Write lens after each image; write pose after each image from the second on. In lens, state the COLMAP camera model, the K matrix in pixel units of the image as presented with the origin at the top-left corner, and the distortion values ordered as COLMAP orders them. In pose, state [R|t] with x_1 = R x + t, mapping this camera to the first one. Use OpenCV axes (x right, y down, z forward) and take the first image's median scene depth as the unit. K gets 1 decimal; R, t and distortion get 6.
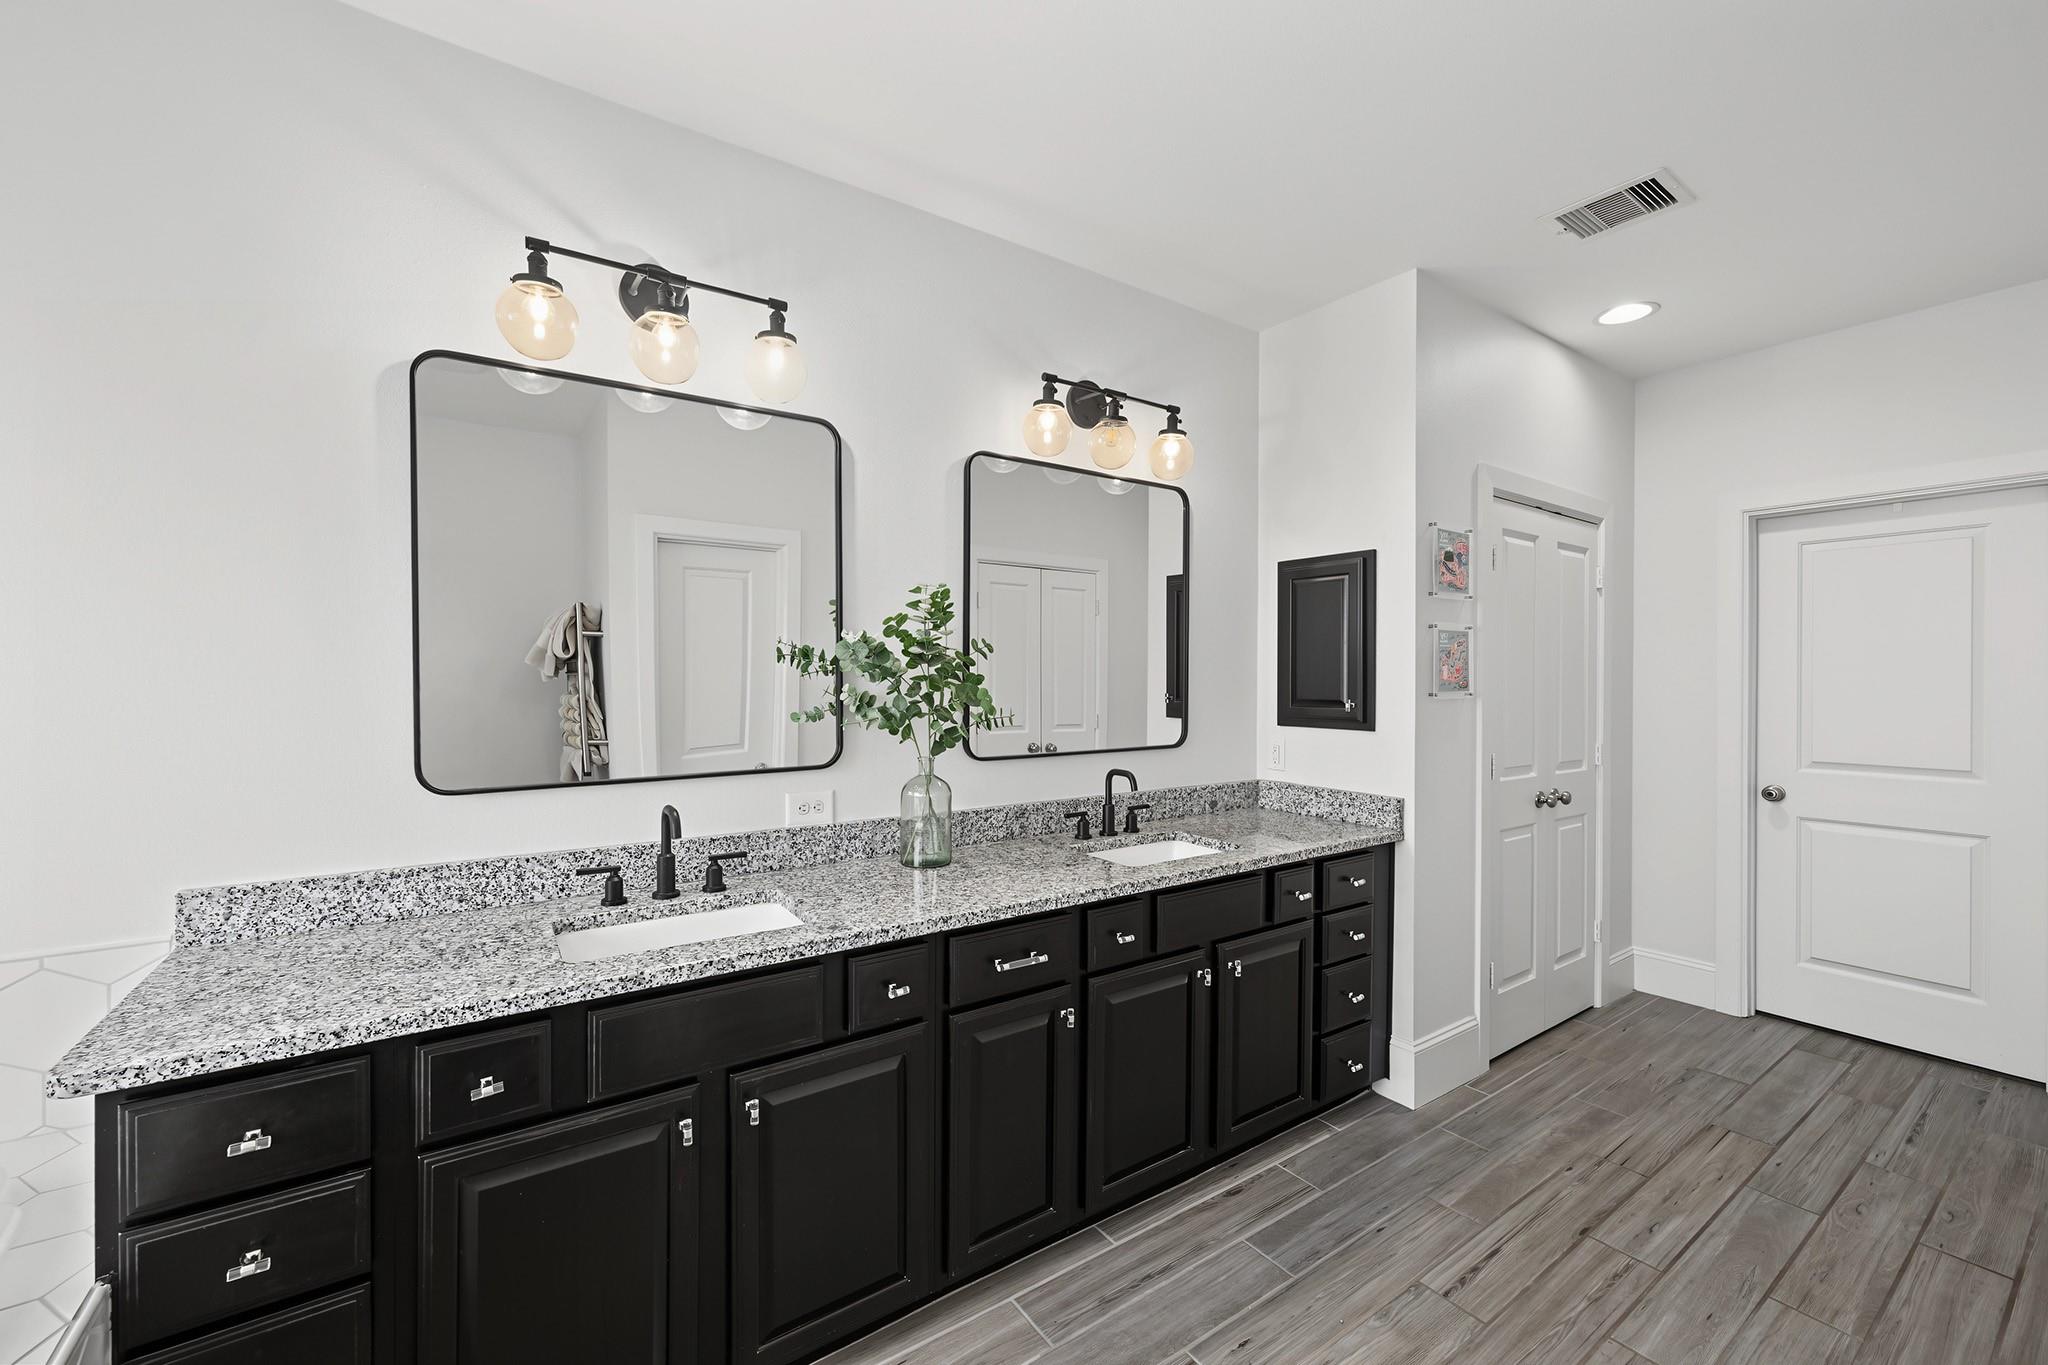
lens RADIAL K [[834.8, 0, 1024.0], [0, 834.8, 682.5], [0, 0, 1]] dist [0.000317, -0.000084]
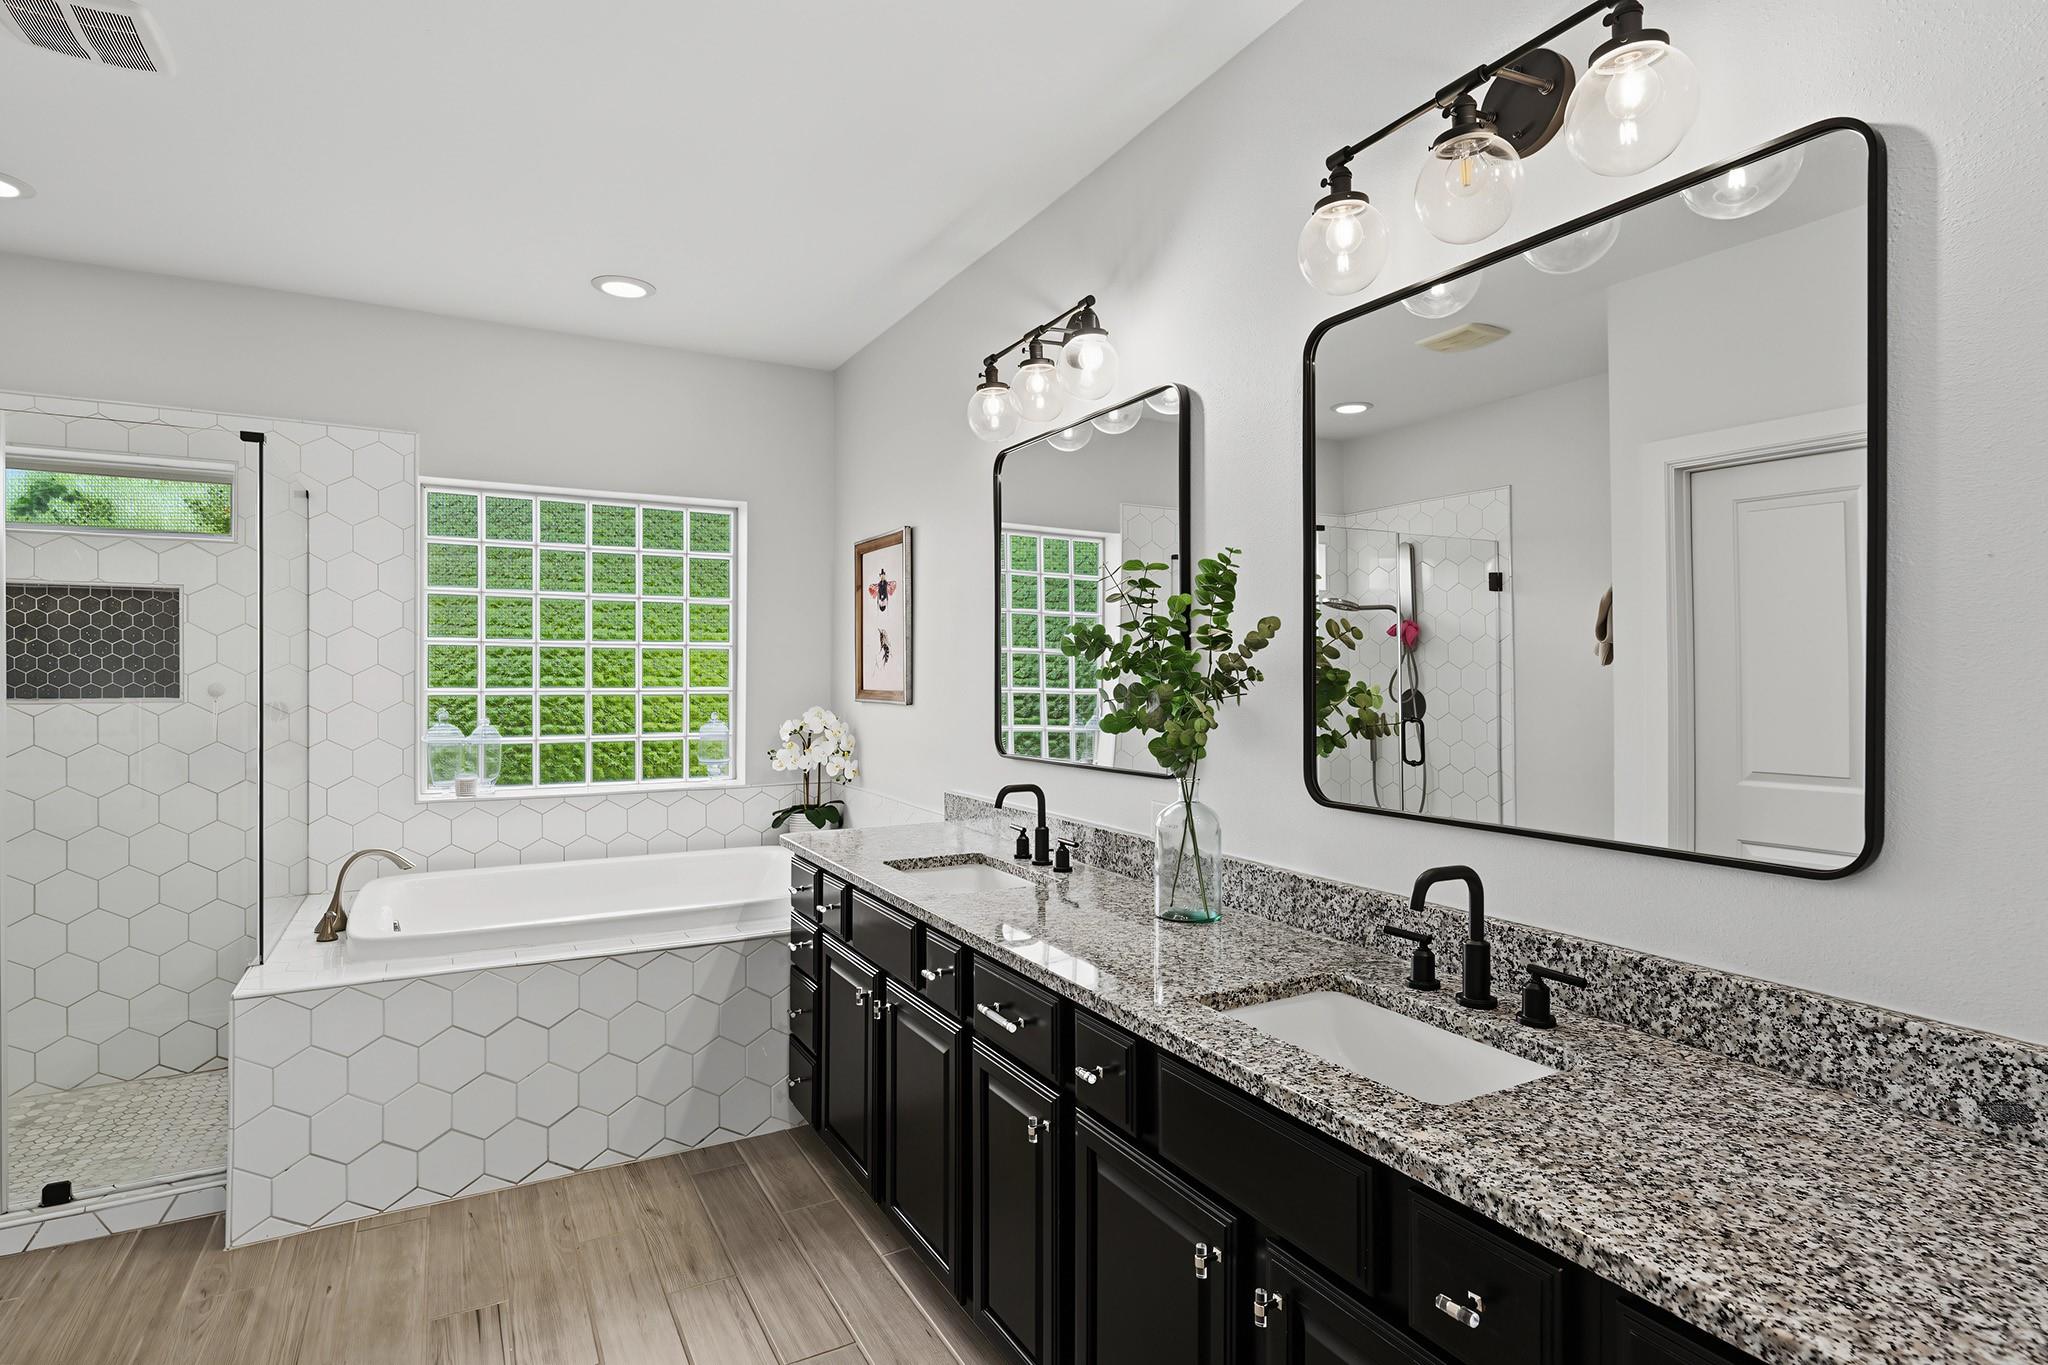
lens RADIAL K [[1040.8, 0, 1013.8], [0, 1040.8, 678.8], [0, 0, 1]] dist [-0.001787, 0.000236]
pose [[-0.086876, 0.010820, -0.996160, 0.774322], [-0.006564, 0.999913, 0.011433, -0.013627], [0.996198, 0.007532, -0.086797, 0.828895]]
